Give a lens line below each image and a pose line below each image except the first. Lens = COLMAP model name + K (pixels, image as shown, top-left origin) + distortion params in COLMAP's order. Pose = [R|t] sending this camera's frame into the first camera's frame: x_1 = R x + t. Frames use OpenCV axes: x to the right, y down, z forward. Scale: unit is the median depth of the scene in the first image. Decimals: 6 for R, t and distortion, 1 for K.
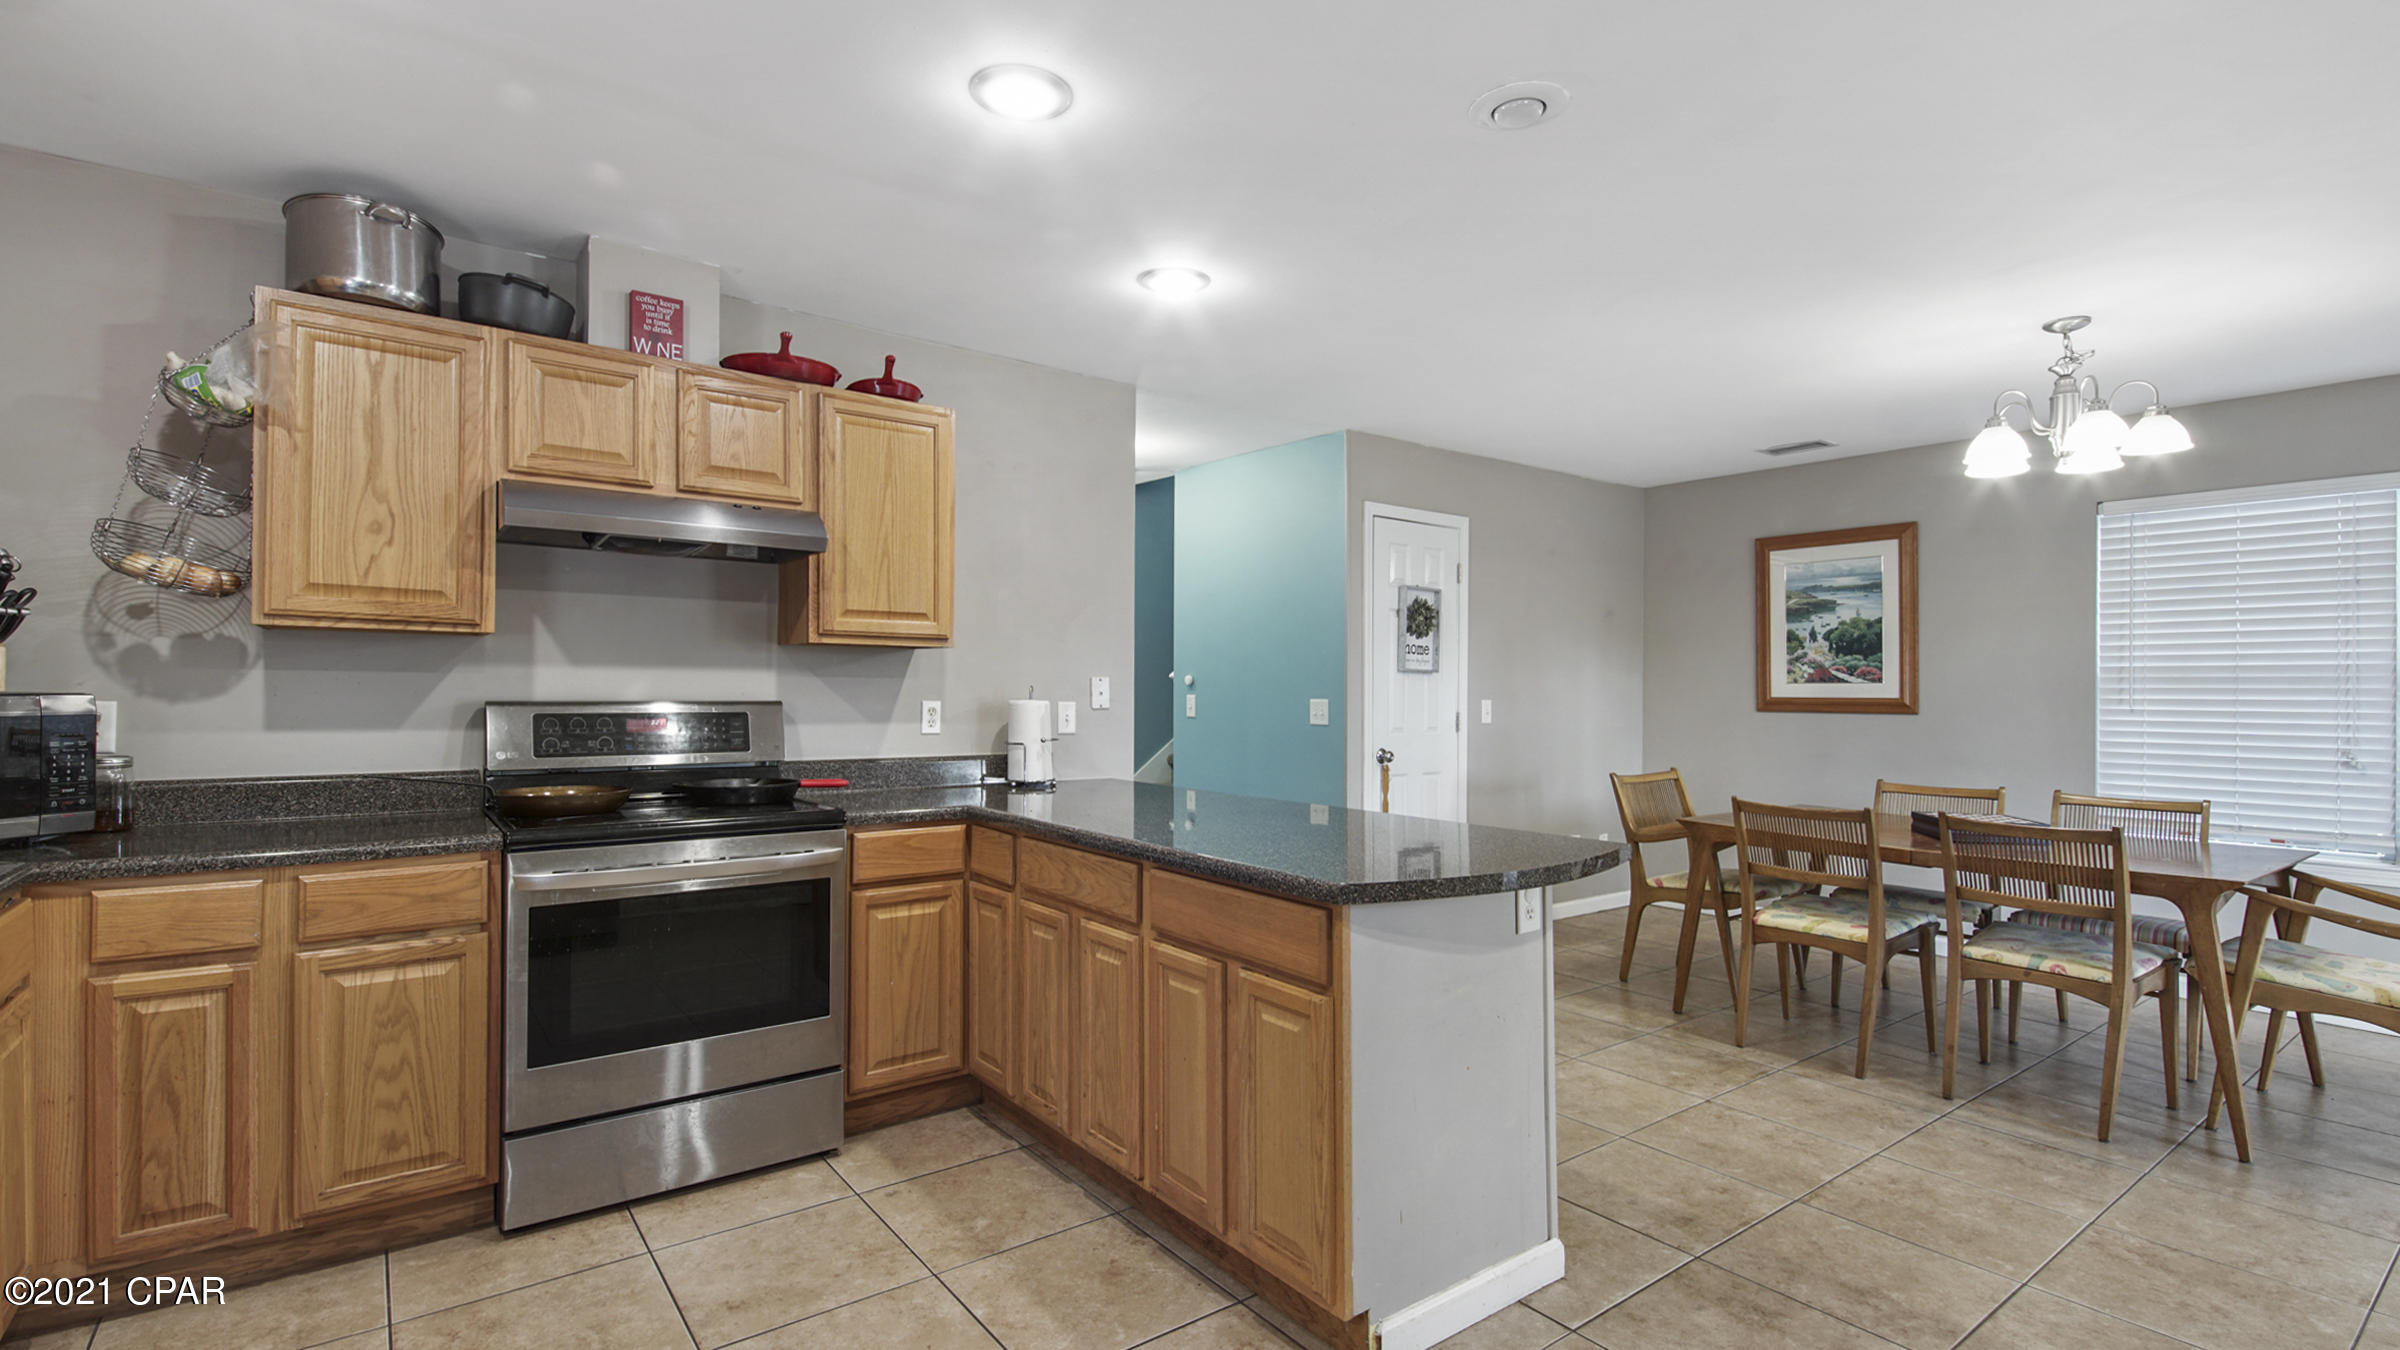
lens RADIAL K [[1107.3, 0, 1160.6], [0, 1107.3, 687.1], [0, 0, 1]] dist [0.018102, -0.017700]
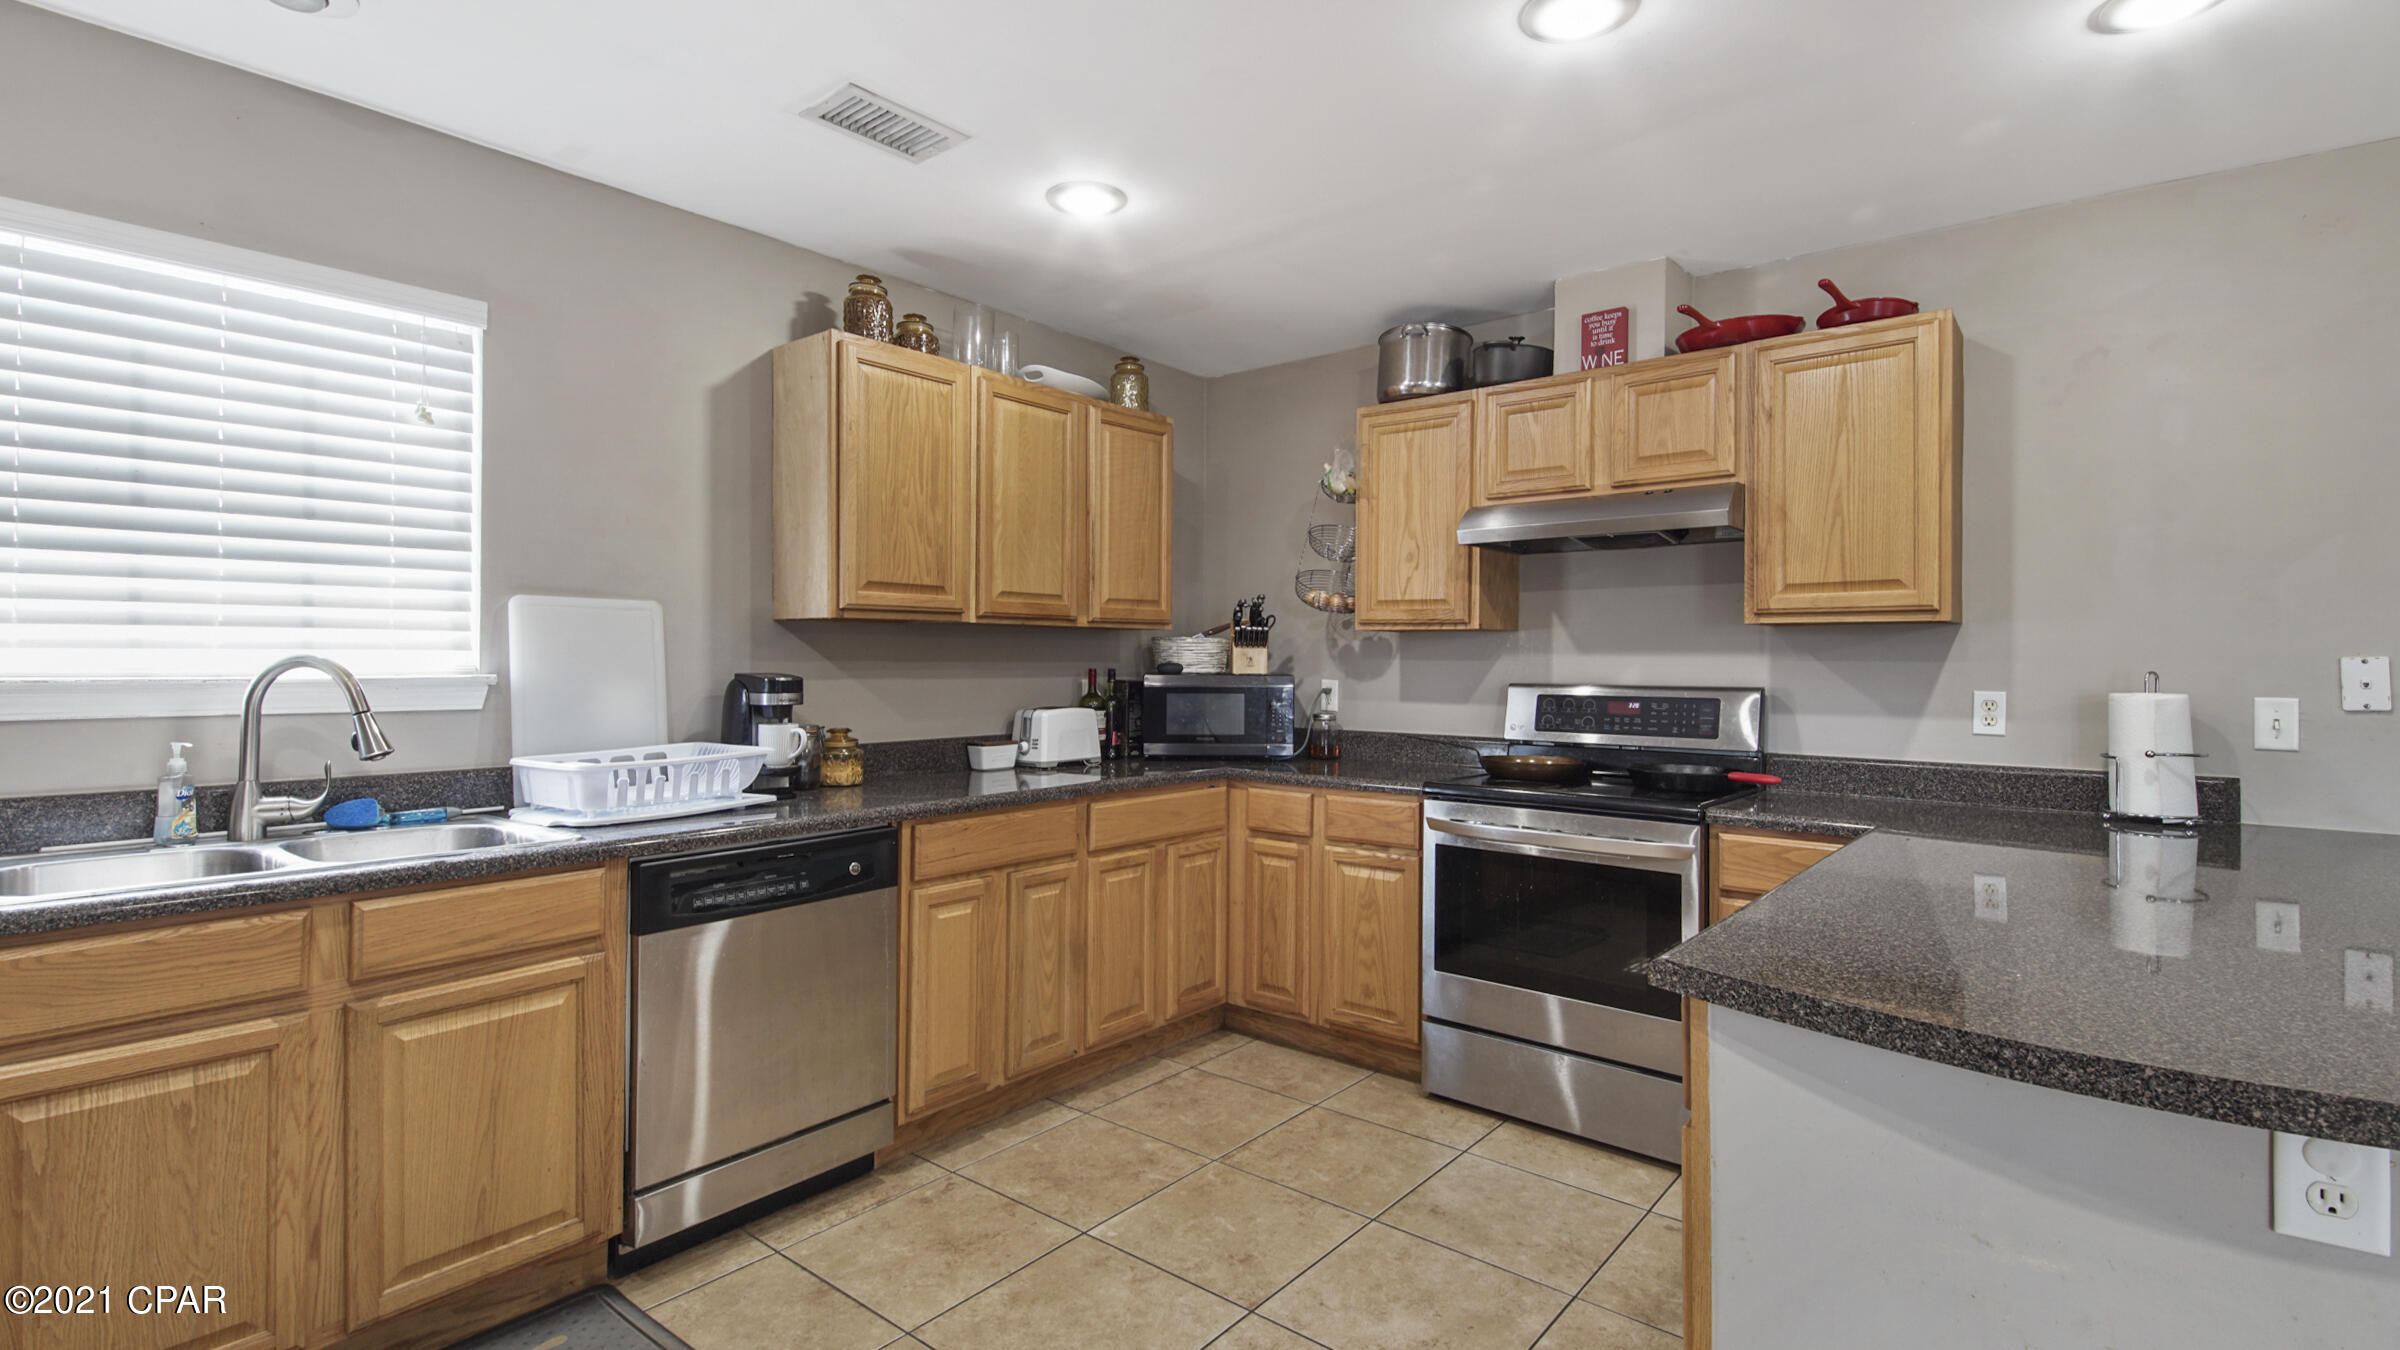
lens RADIAL K [[1107.3, 0, 1208.4], [0, 1107.3, 660.0], [0, 0, 1]] dist [0.018102, -0.017700]
pose [[0.216448, -0.012284, -0.976217, 0.585792], [-0.004196, 0.999900, -0.013512, 0.005119], [0.976285, 0.007021, 0.216374, 0.441509]]
